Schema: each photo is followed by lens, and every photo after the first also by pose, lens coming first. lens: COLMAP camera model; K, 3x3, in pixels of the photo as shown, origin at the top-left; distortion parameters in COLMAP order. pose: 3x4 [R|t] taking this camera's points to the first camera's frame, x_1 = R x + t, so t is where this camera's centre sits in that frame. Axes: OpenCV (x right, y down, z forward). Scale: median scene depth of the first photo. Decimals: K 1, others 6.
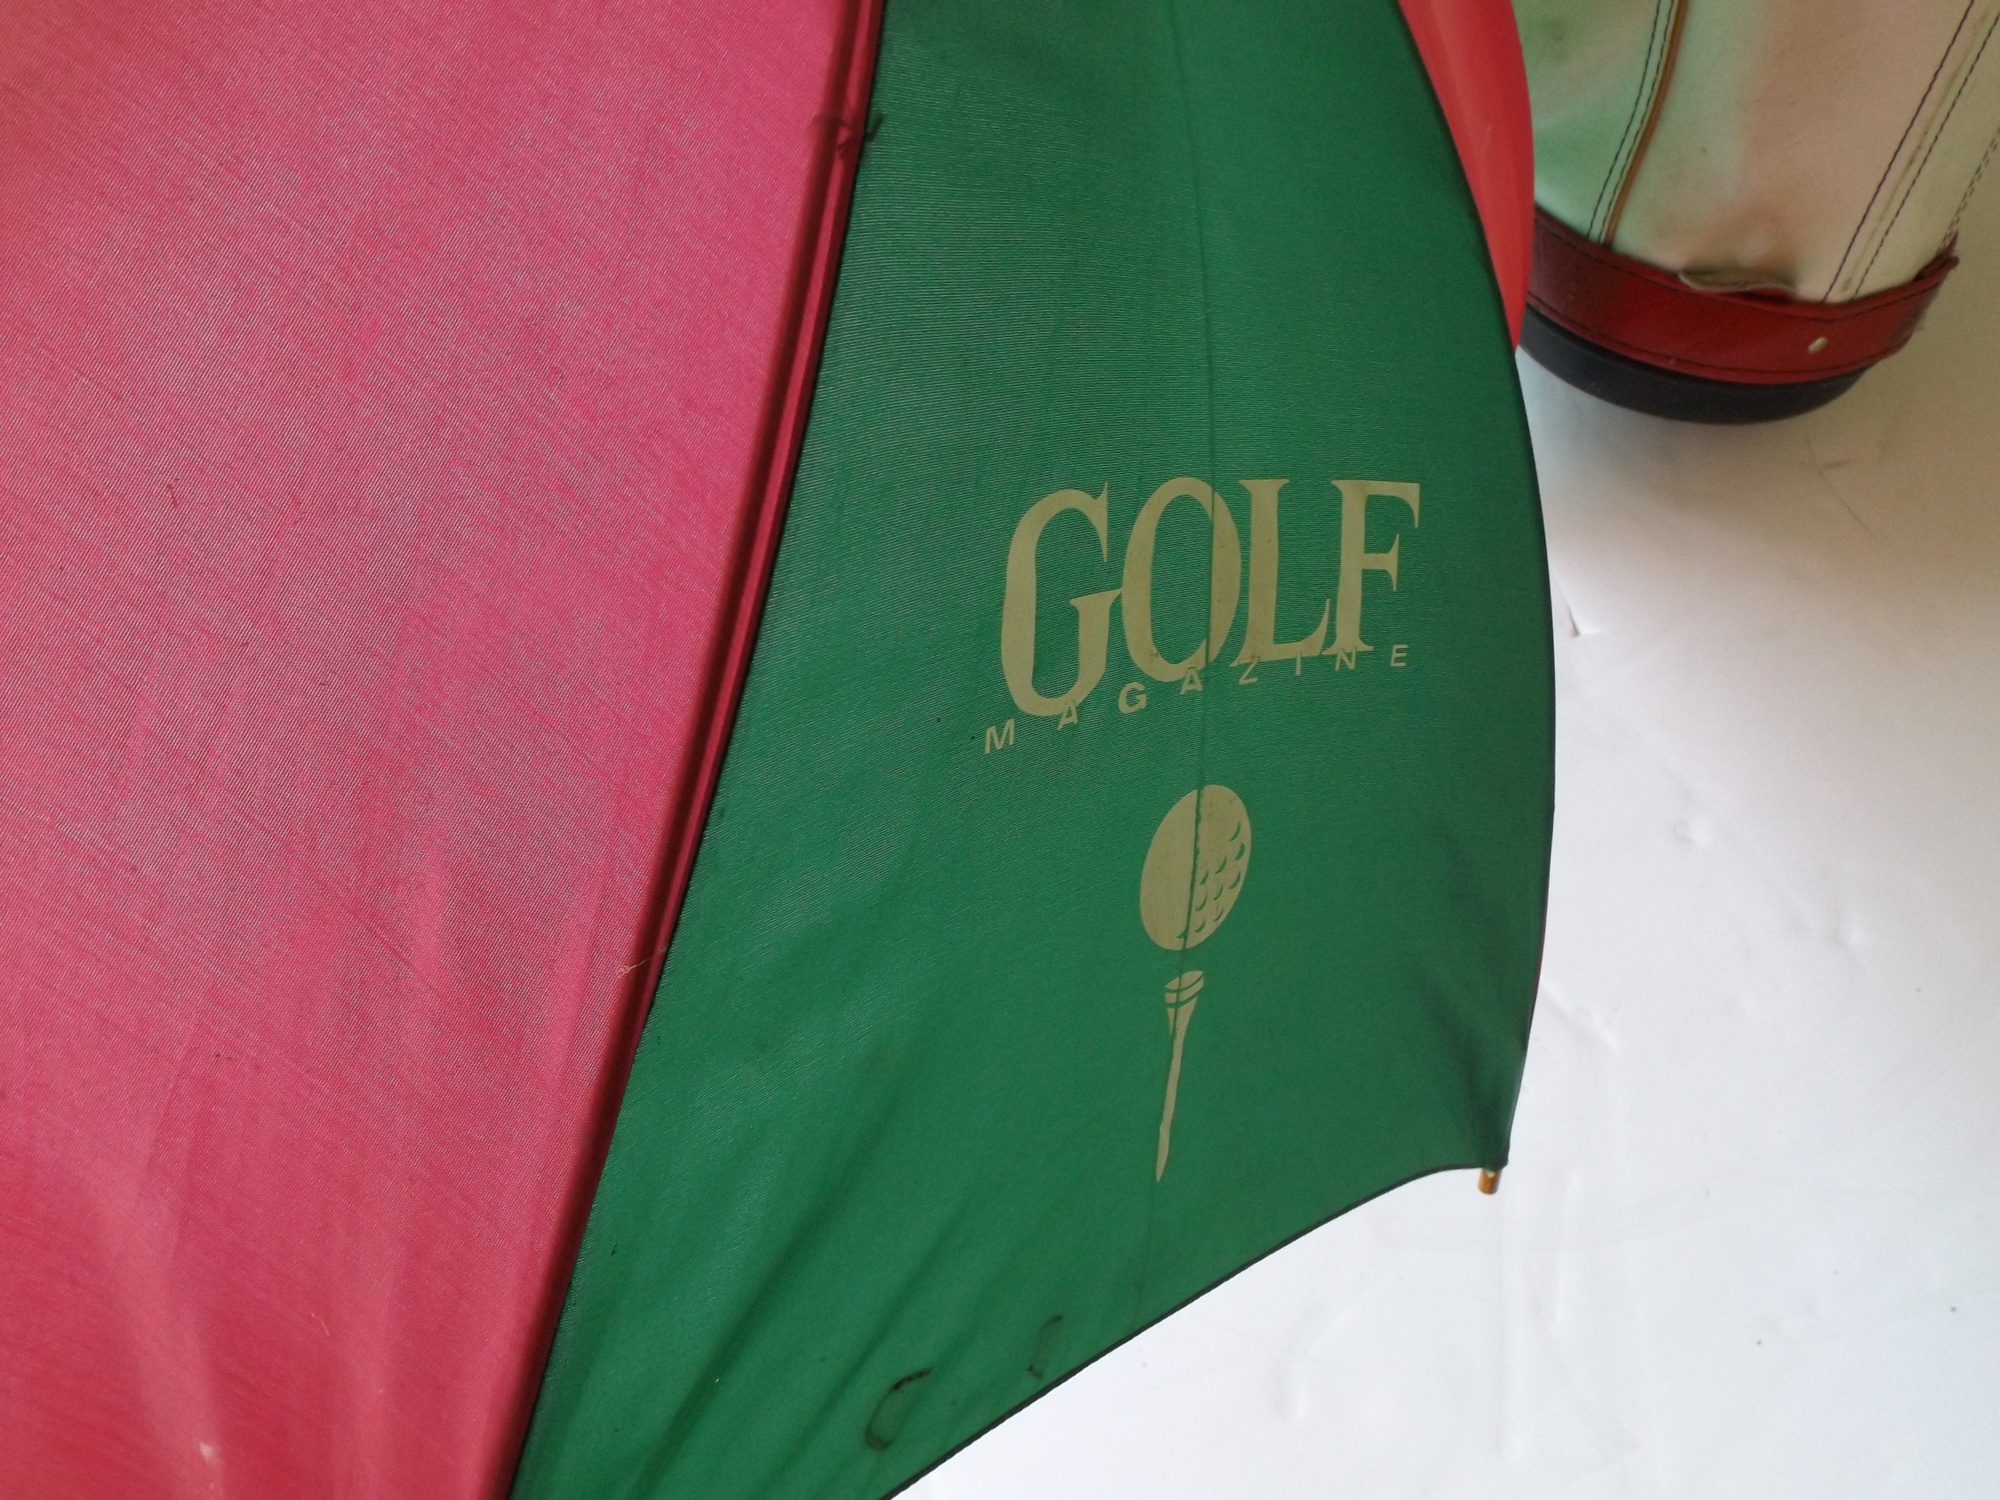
lens RADIAL K [[1410.5, 0, 1000.0], [0, 1410.5, 750.0], [0, 0, 1]] dist [-0.005201, -0.001751]
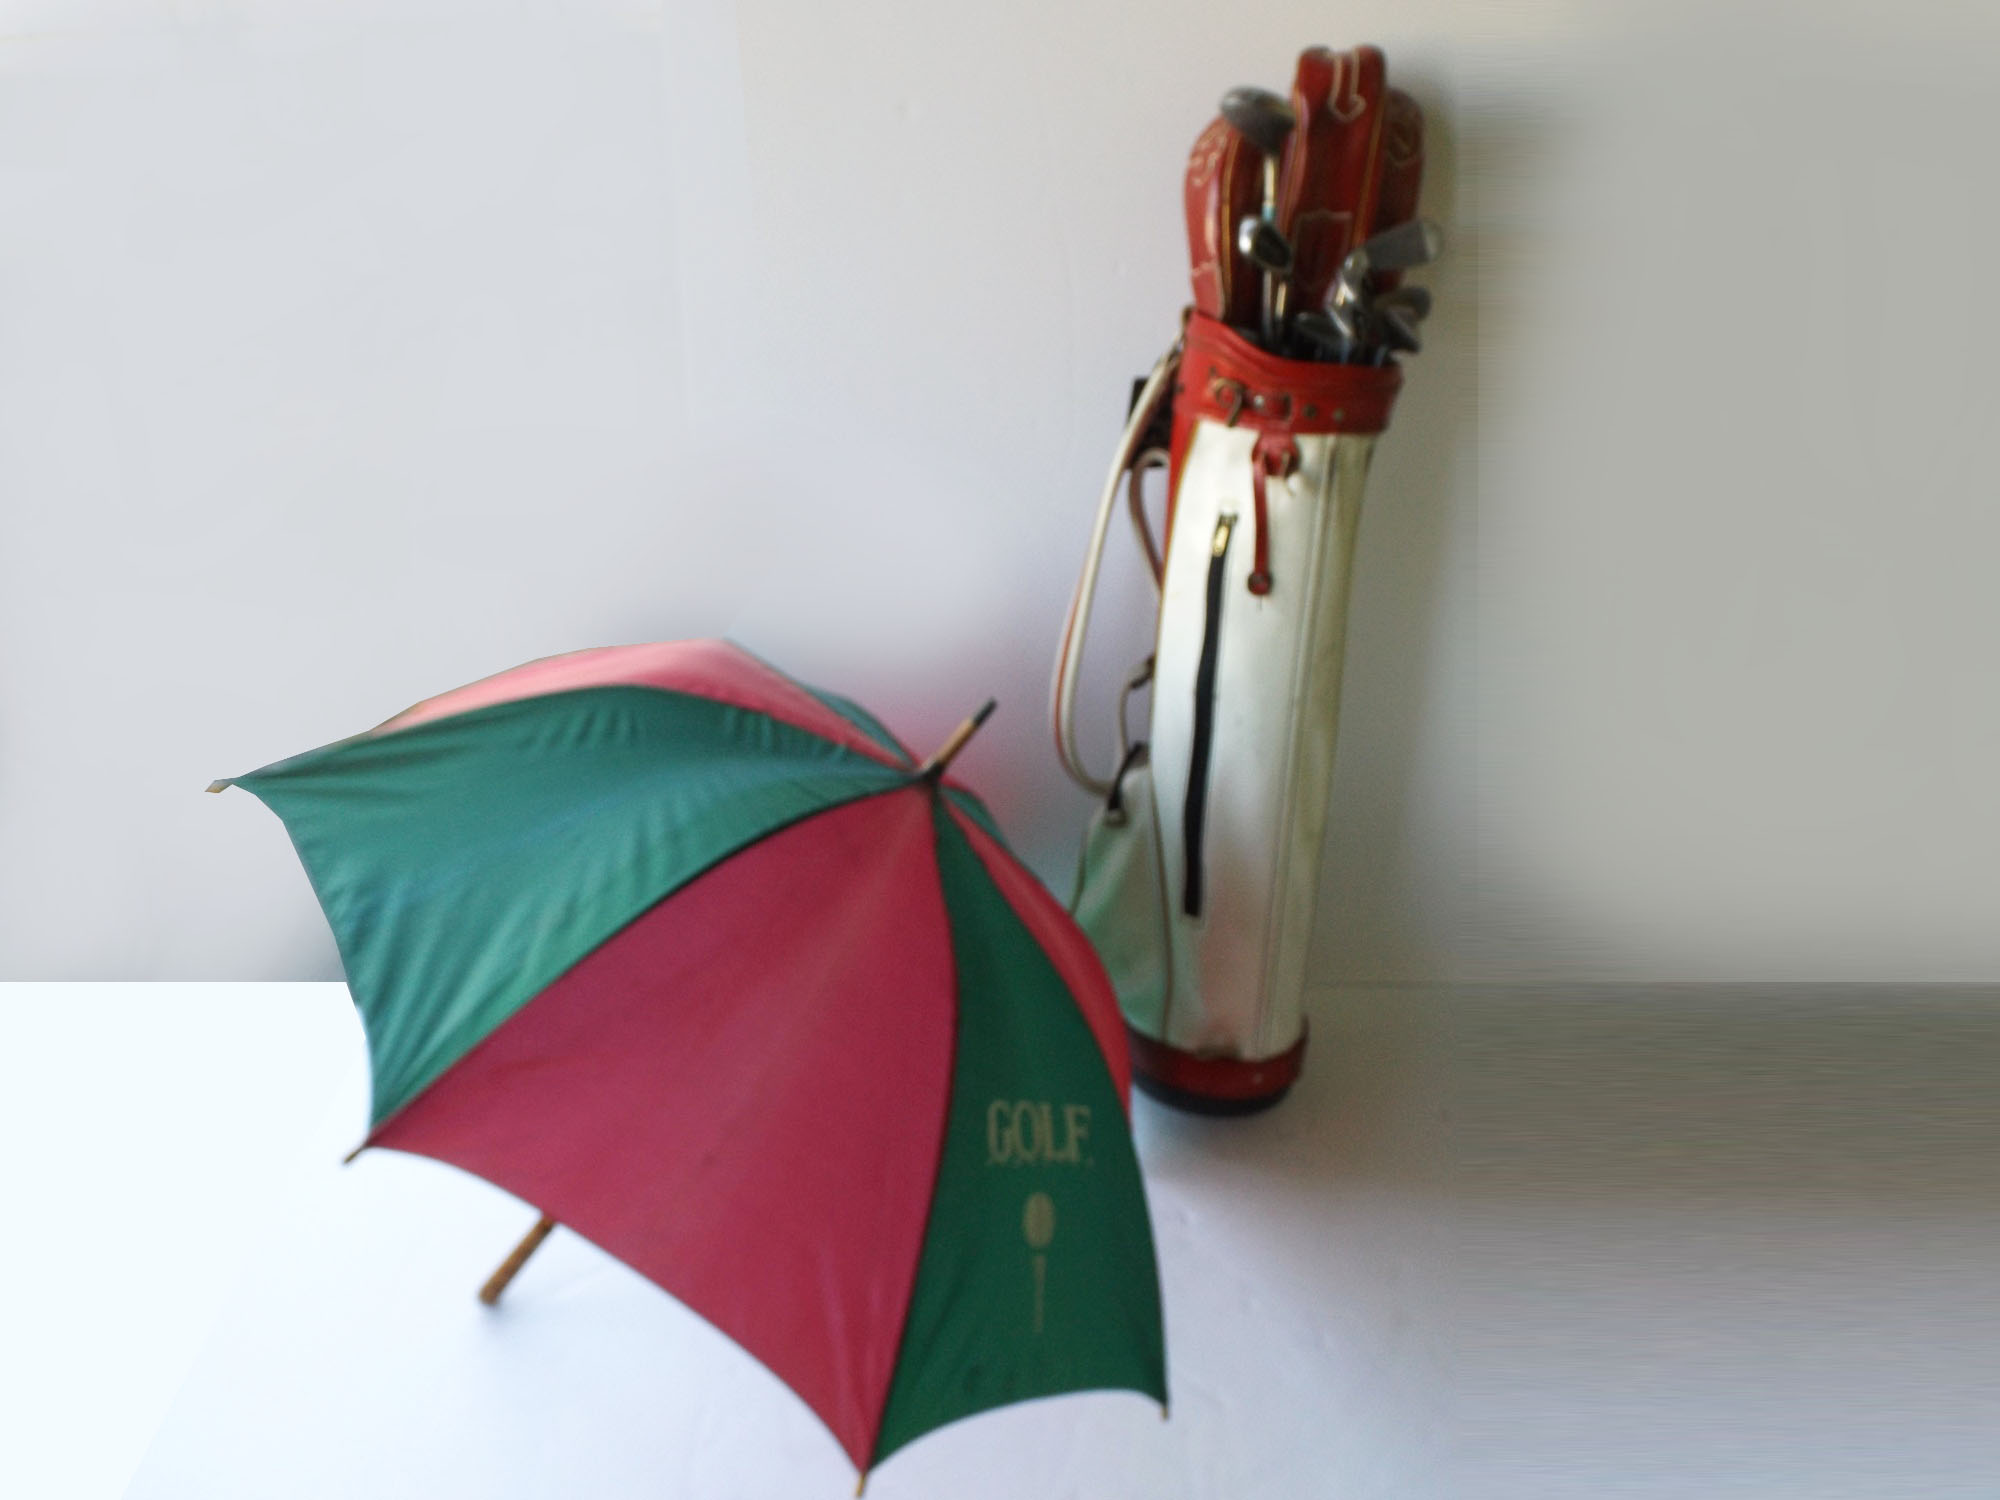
lens RADIAL K [[1410.5, 0, 1000.0], [0, 1410.5, 750.0], [0, 0, 1]] dist [-0.005201, -0.001751]
pose [[0.979288, -0.002005, 0.202463, -0.591362], [0.111044, 0.841468, -0.528772, 0.852160], [-0.169306, 0.540303, 0.824262, -2.209677]]
